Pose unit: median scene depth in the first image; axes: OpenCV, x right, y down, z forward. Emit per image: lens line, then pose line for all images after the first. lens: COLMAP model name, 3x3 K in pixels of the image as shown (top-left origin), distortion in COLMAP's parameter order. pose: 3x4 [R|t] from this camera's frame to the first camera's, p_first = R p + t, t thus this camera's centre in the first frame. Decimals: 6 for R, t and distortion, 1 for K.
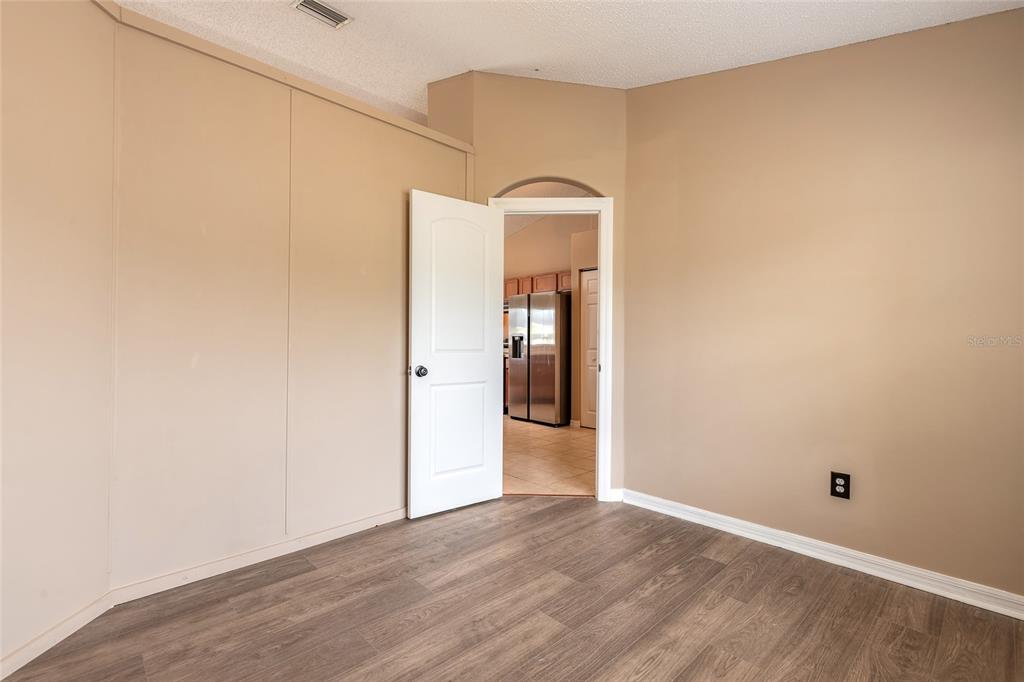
lens RADIAL K [[462.2, 0, 510.9], [0, 462.2, 339.3], [0, 0, 1]] dist [0.013718, -0.002338]
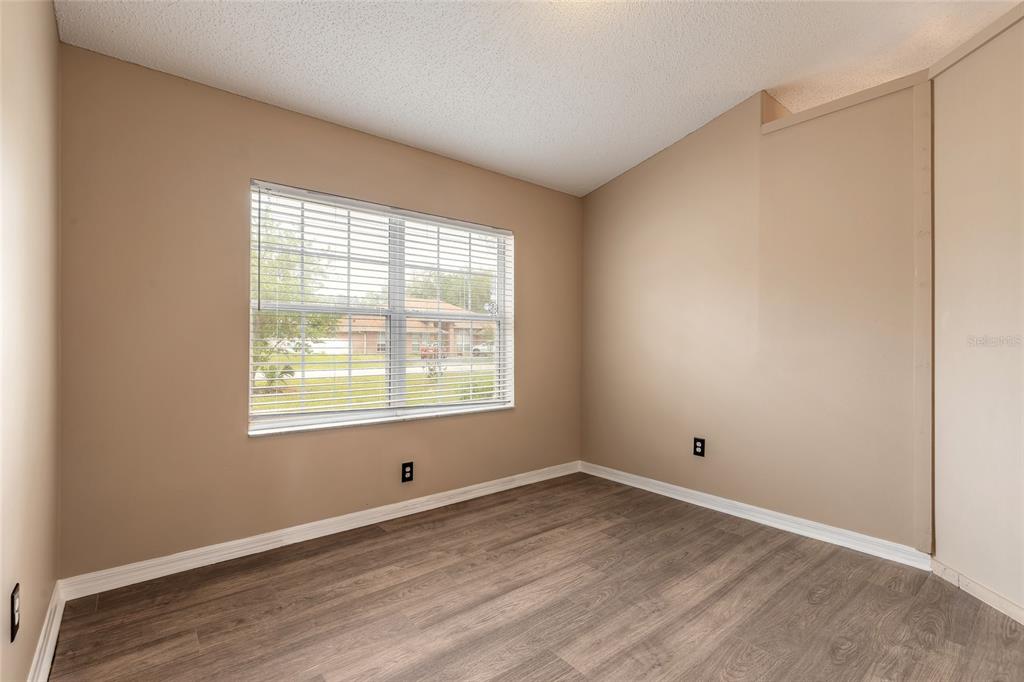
lens RADIAL K [[462.2, 0, 514.7], [0, 462.2, 340.5], [0, 0, 1]] dist [0.013718, -0.002338]
pose [[-0.997987, -0.011906, 0.062287, 0.154517], [-0.012175, 0.999918, -0.003953, 0.001634], [-0.062235, -0.004703, -0.998050, 1.991558]]
